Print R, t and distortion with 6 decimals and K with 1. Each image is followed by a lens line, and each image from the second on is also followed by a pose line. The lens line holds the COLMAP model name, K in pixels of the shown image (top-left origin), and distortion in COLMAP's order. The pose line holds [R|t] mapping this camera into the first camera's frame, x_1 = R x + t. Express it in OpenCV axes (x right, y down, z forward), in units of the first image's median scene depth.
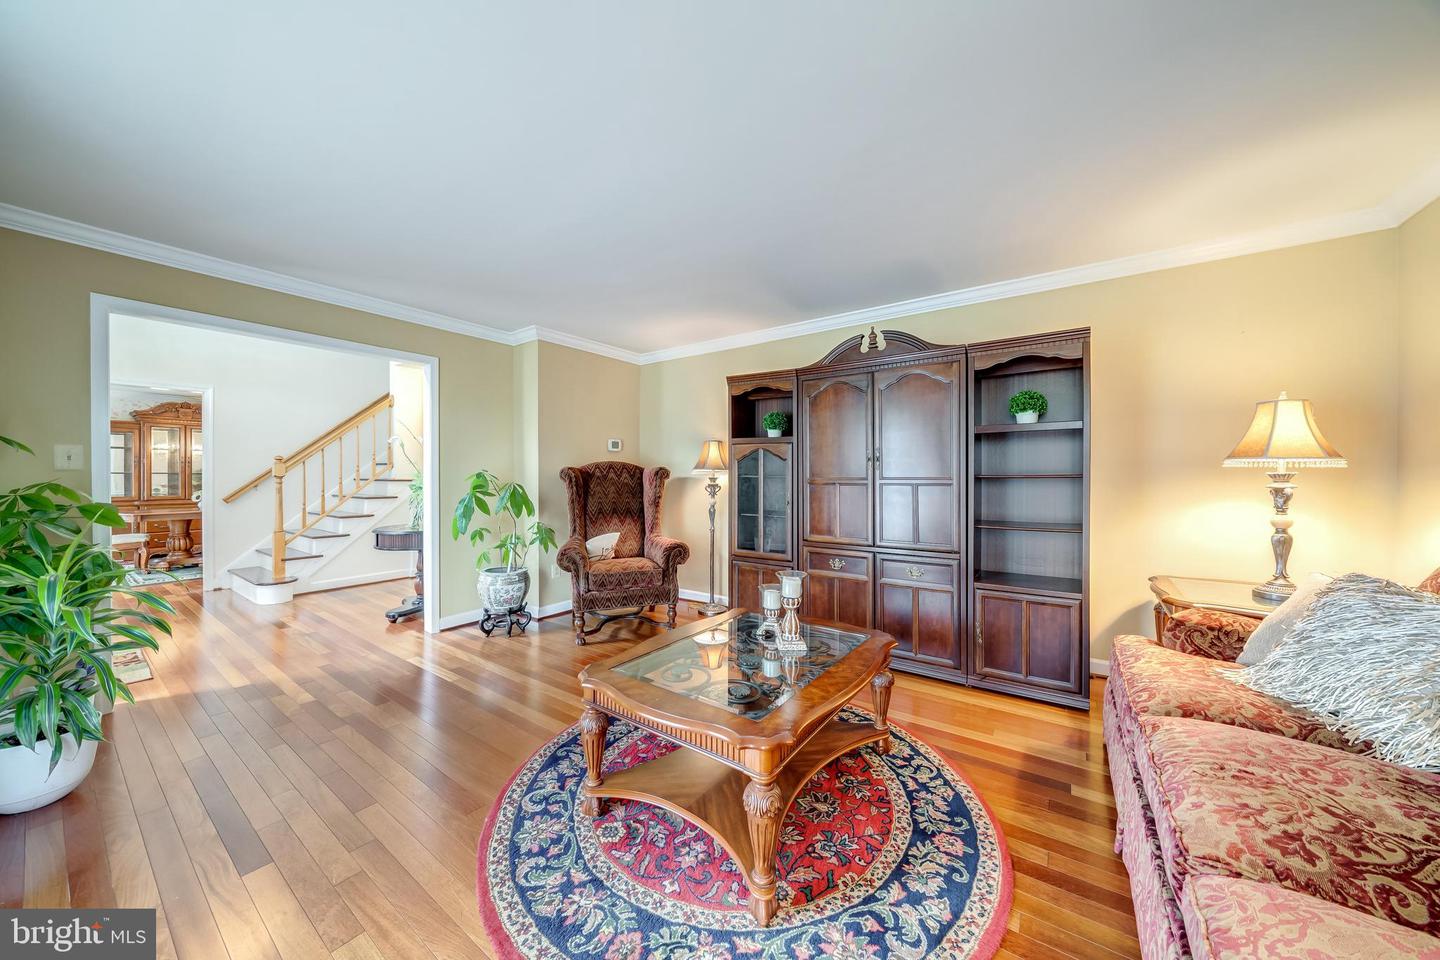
lens RADIAL K [[499.5, 0, 737.1], [0, 499.5, 481.3], [0, 0, 1]] dist [-0.001194, -0.000011]
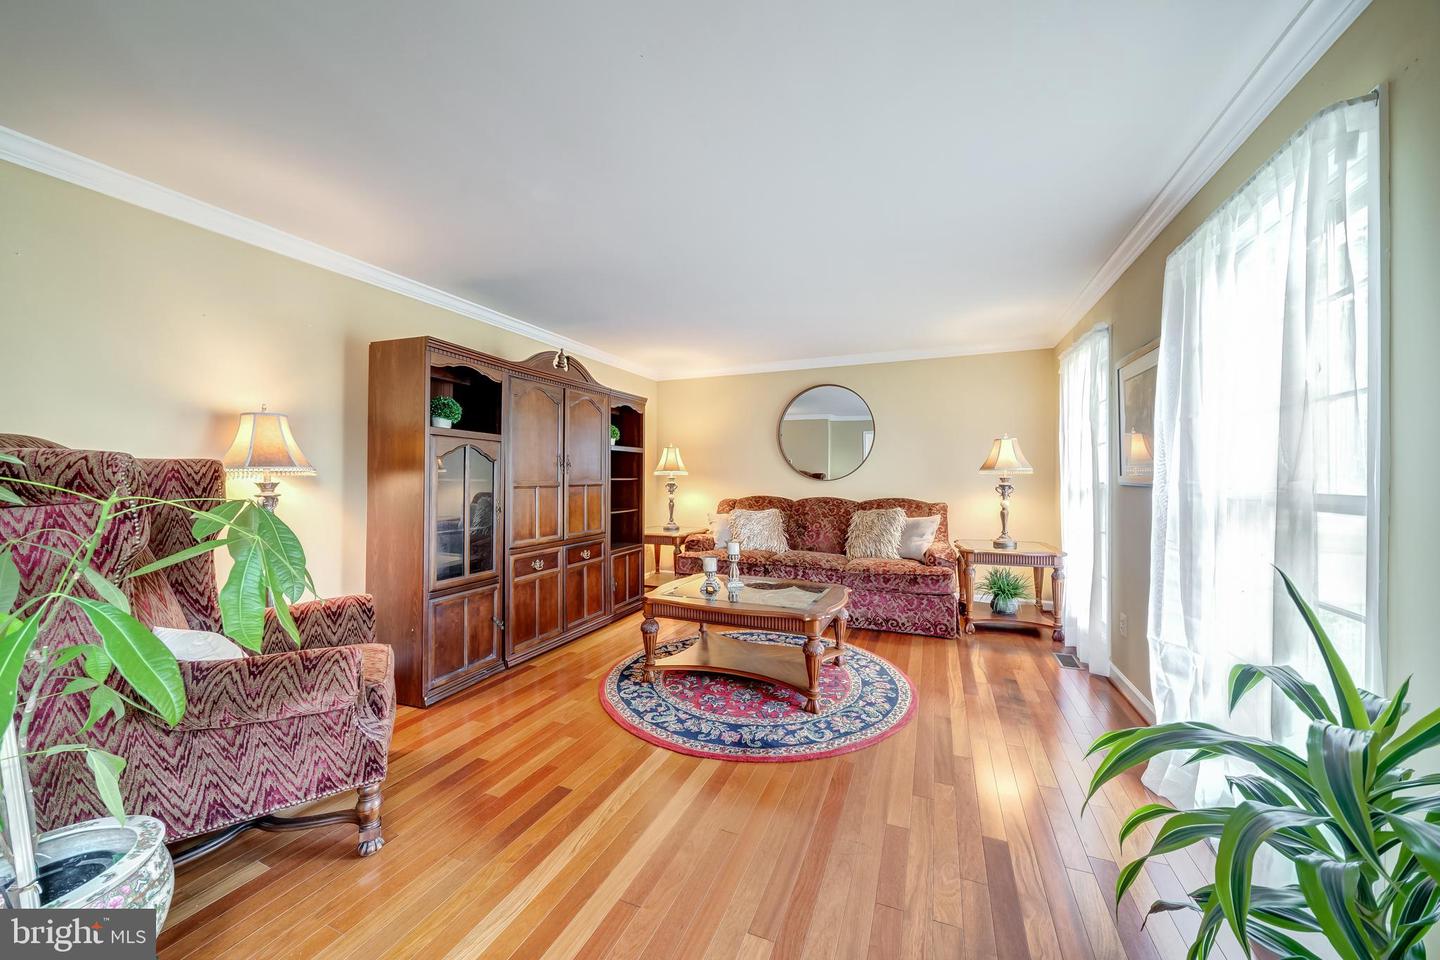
lens RADIAL K [[499.5, 0, 737.1], [0, 499.5, 481.3], [0, 0, 1]] dist [-0.001194, -0.000011]
pose [[-0.228737, 0.003106, 0.973483, -1.601293], [0.022723, 0.999739, 0.002149, 0.001795], [-0.973223, 0.022612, -0.228748, 1.506264]]
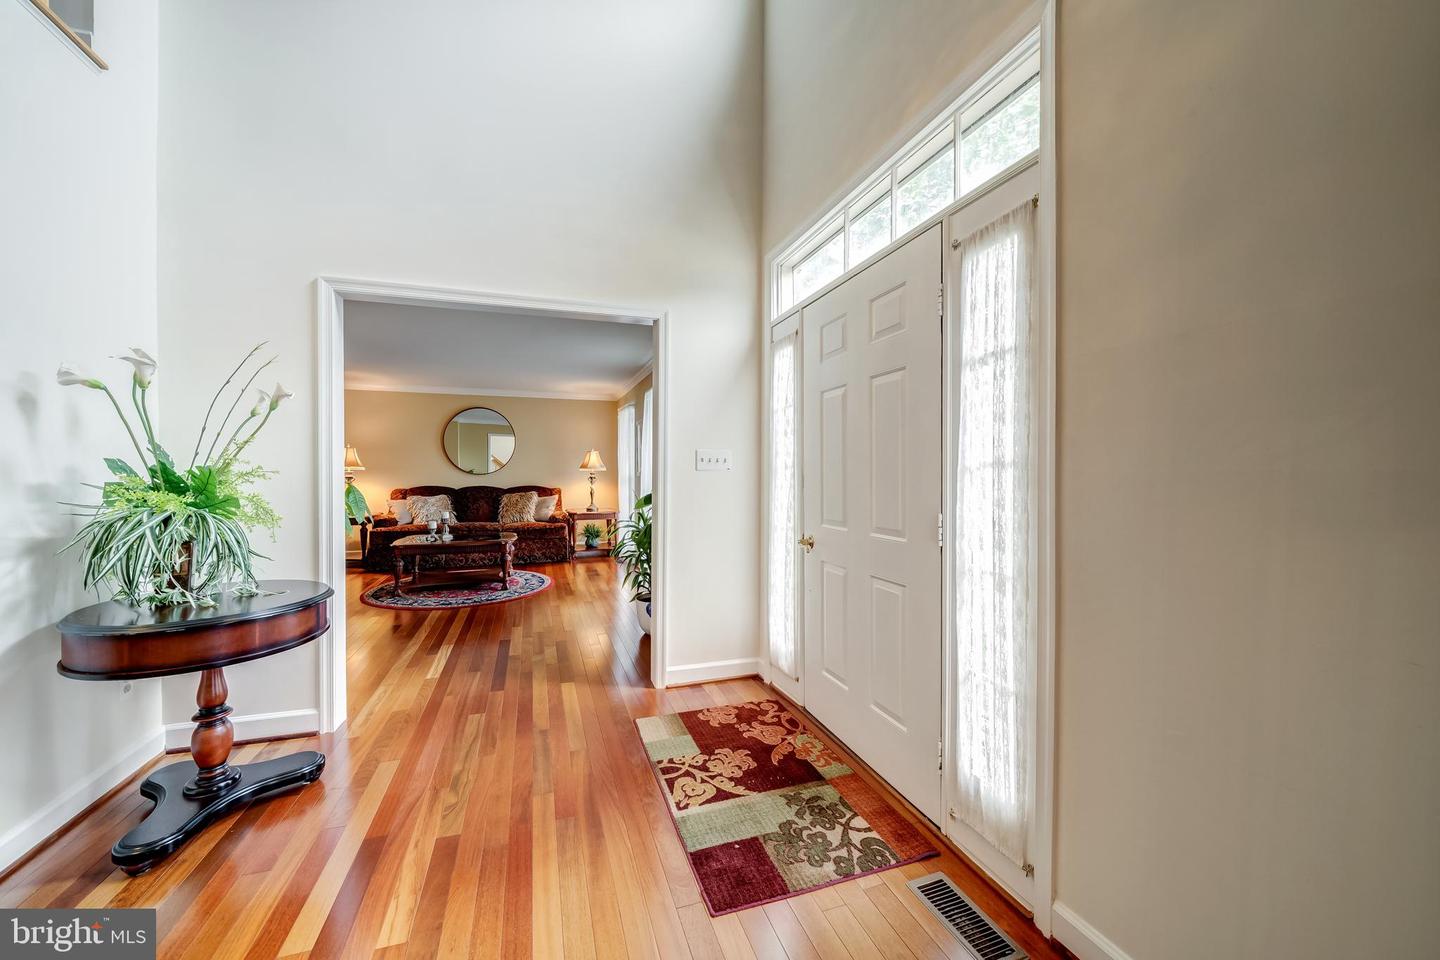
lens RADIAL K [[518.2, 0, 699.2], [0, 518.2, 480.5], [0, 0, 1]] dist [-0.000378, -0.000004]
pose [[-0.798488, 0.001503, 0.602009, -2.926777], [0.018126, 0.999604, 0.021546, 0.004605], [-0.601738, 0.028117, -0.798199, 2.667807]]
